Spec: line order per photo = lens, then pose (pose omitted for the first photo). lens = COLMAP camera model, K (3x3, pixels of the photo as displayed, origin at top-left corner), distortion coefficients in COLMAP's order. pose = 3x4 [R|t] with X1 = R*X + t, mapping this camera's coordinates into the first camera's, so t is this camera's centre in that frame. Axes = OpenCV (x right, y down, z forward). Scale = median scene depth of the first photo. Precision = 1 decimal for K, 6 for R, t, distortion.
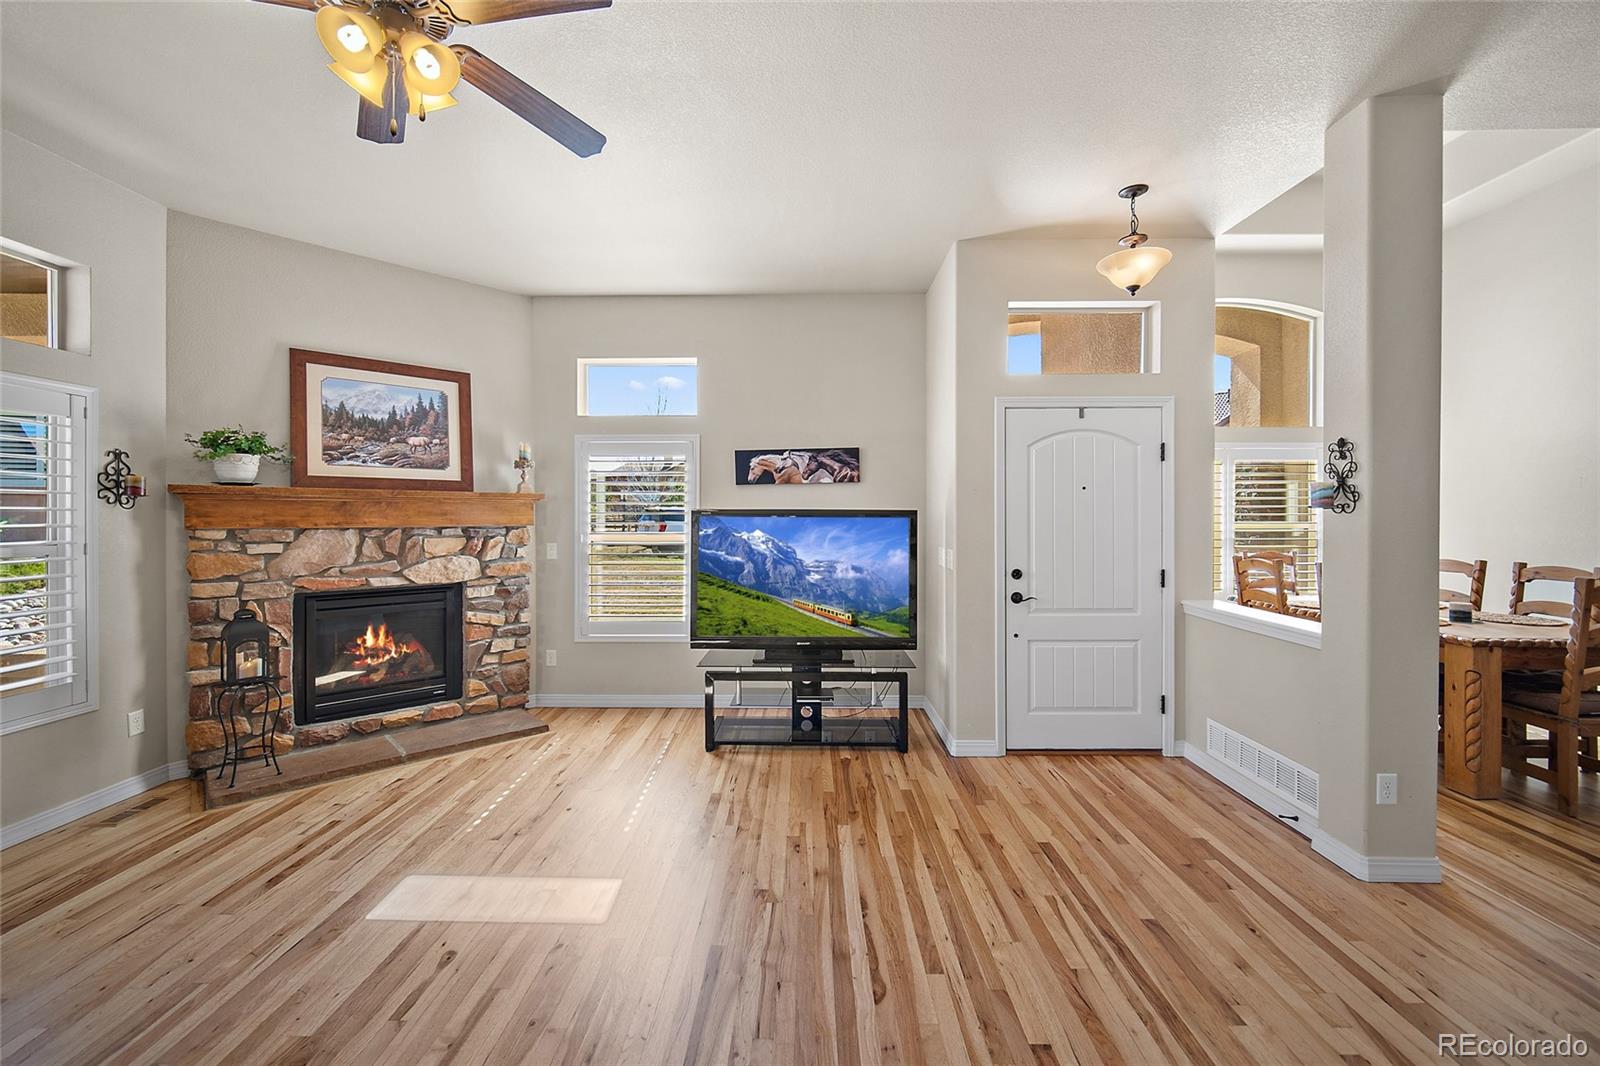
lens RADIAL K [[633.8, 0, 795.5], [0, 633.8, 519.6], [0, 0, 1]] dist [-0.003466, 0.001142]
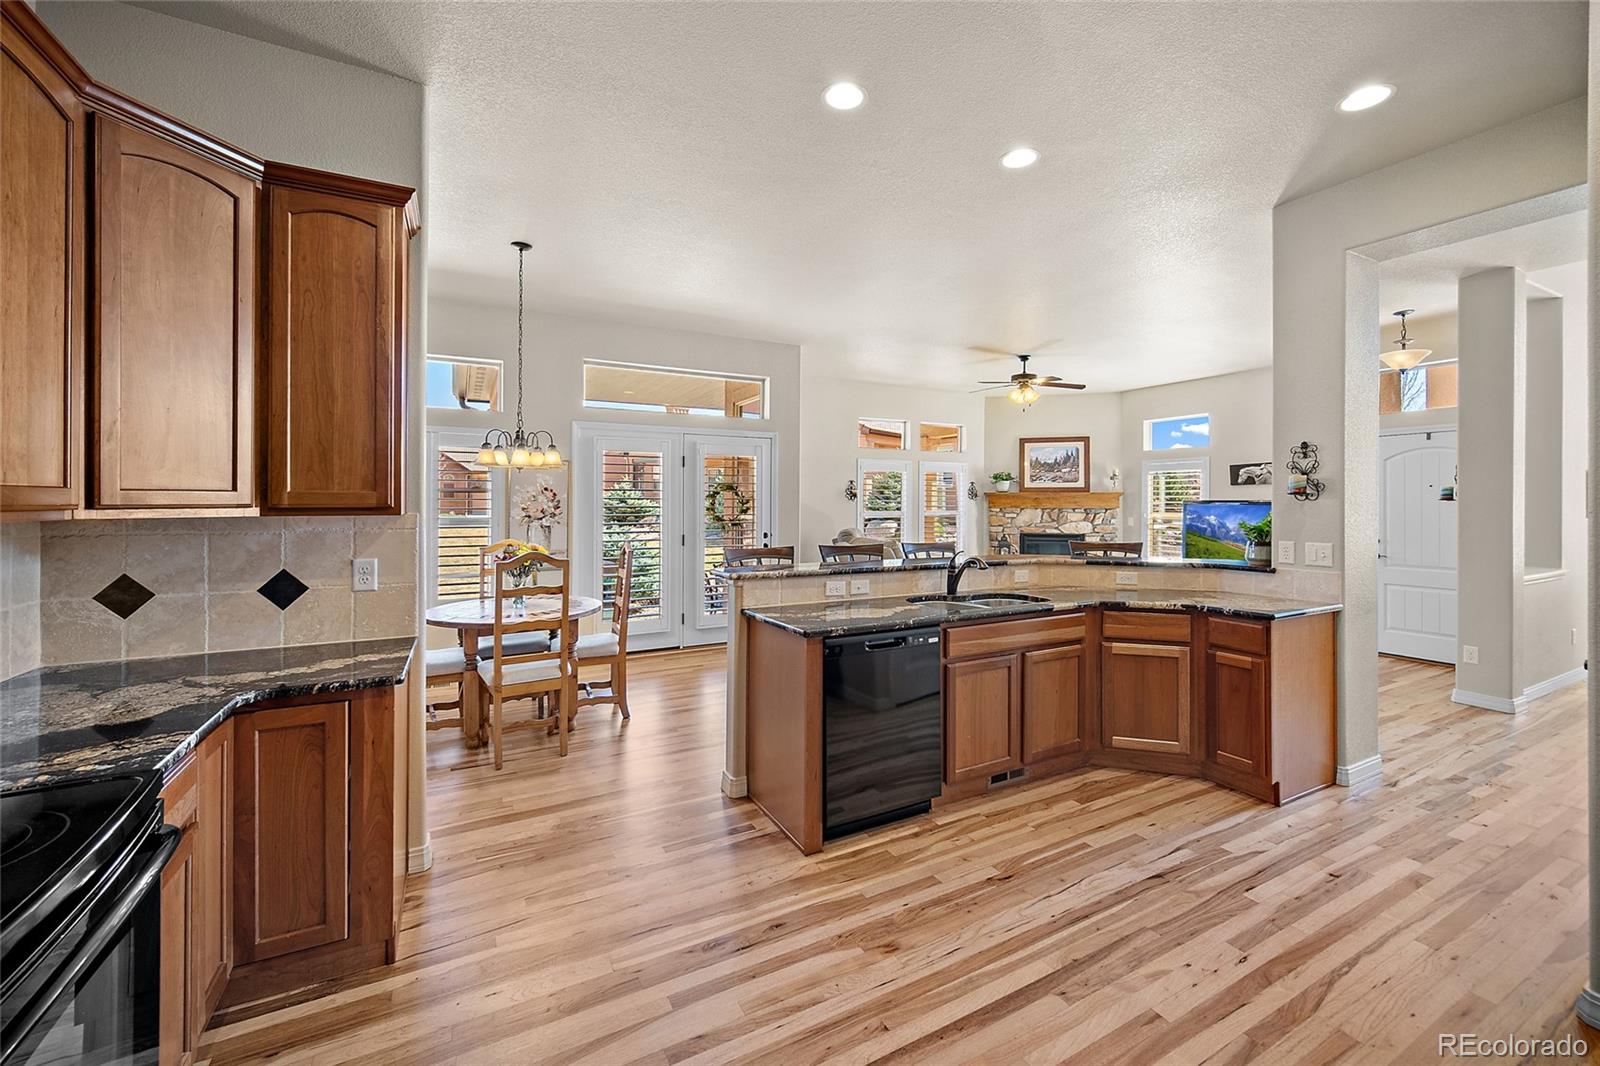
lens RADIAL K [[633.8, 0, 809.0], [0, 633.8, 500.8], [0, 0, 1]] dist [-0.003466, 0.001142]
pose [[0.490026, -0.000875, -0.871707, 0.961351], [-0.007138, 0.999962, -0.005017, 0.003065], [0.871679, 0.008680, 0.490001, -0.943700]]
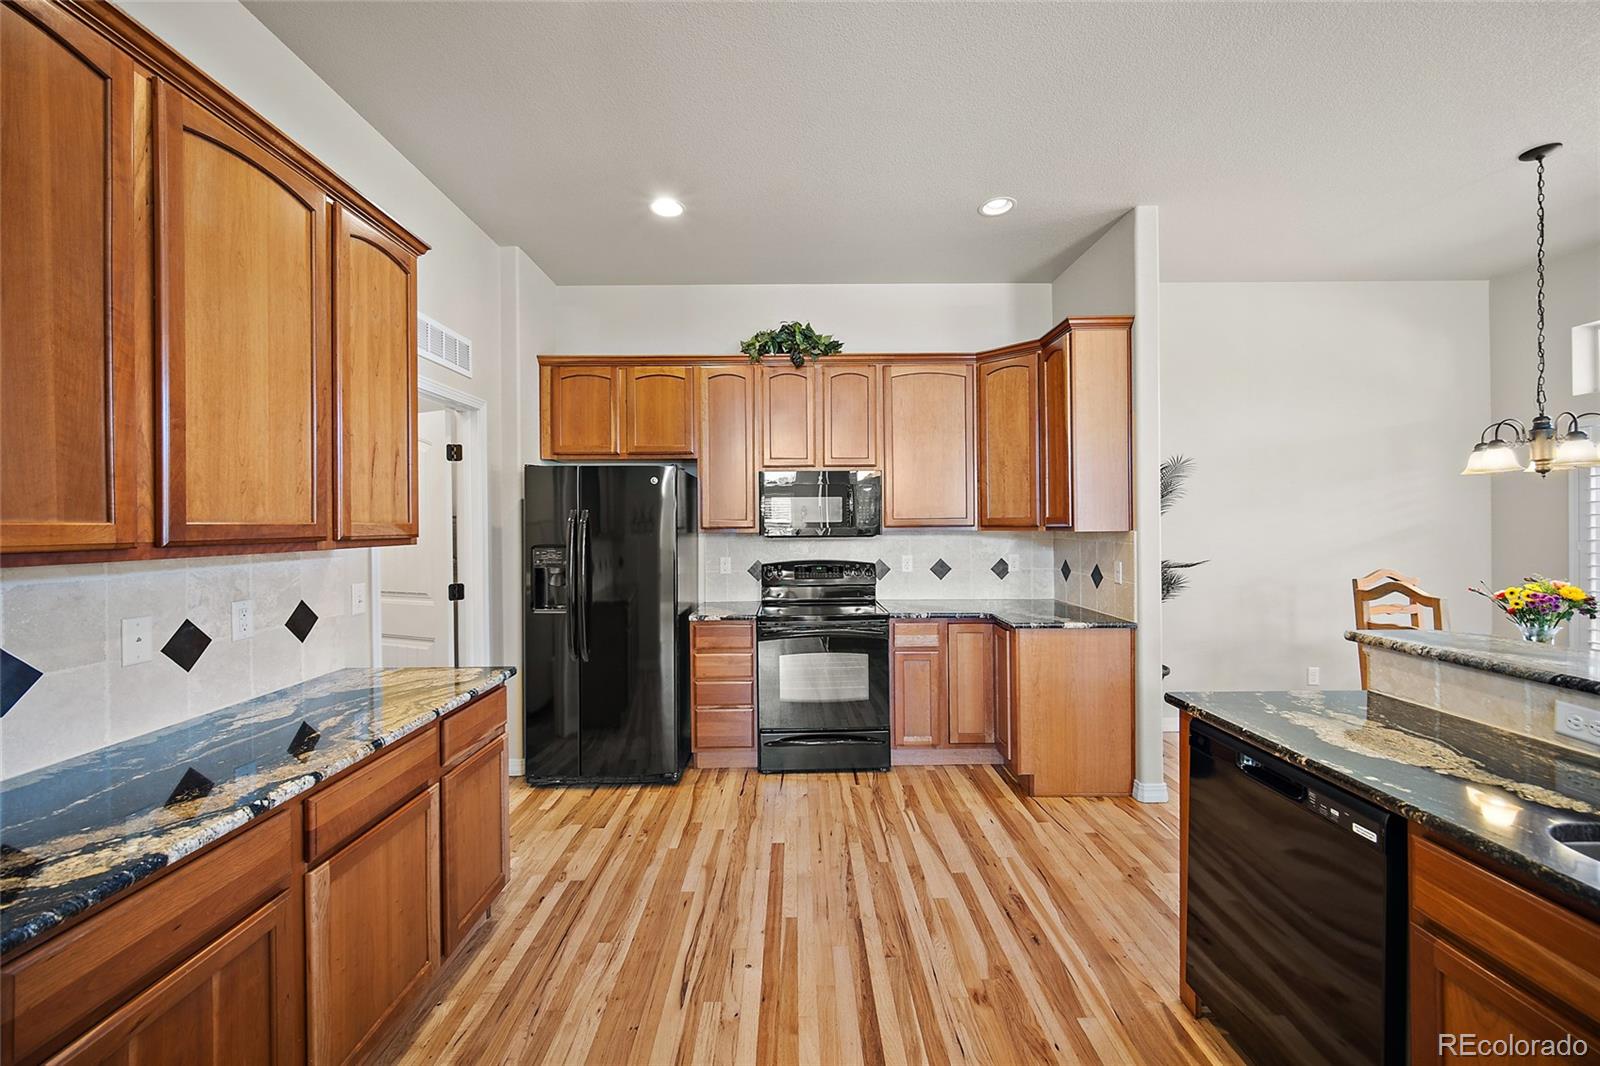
lens RADIAL K [[633.8, 0, 801.5], [0, 633.8, 526.2], [0, 0, 1]] dist [-0.003466, 0.001142]
pose [[-0.999383, 0.008237, -0.034155, 0.714074], [0.007882, 0.999914, 0.010506, -0.003167], [0.034239, 0.010231, -0.999361, -0.211309]]
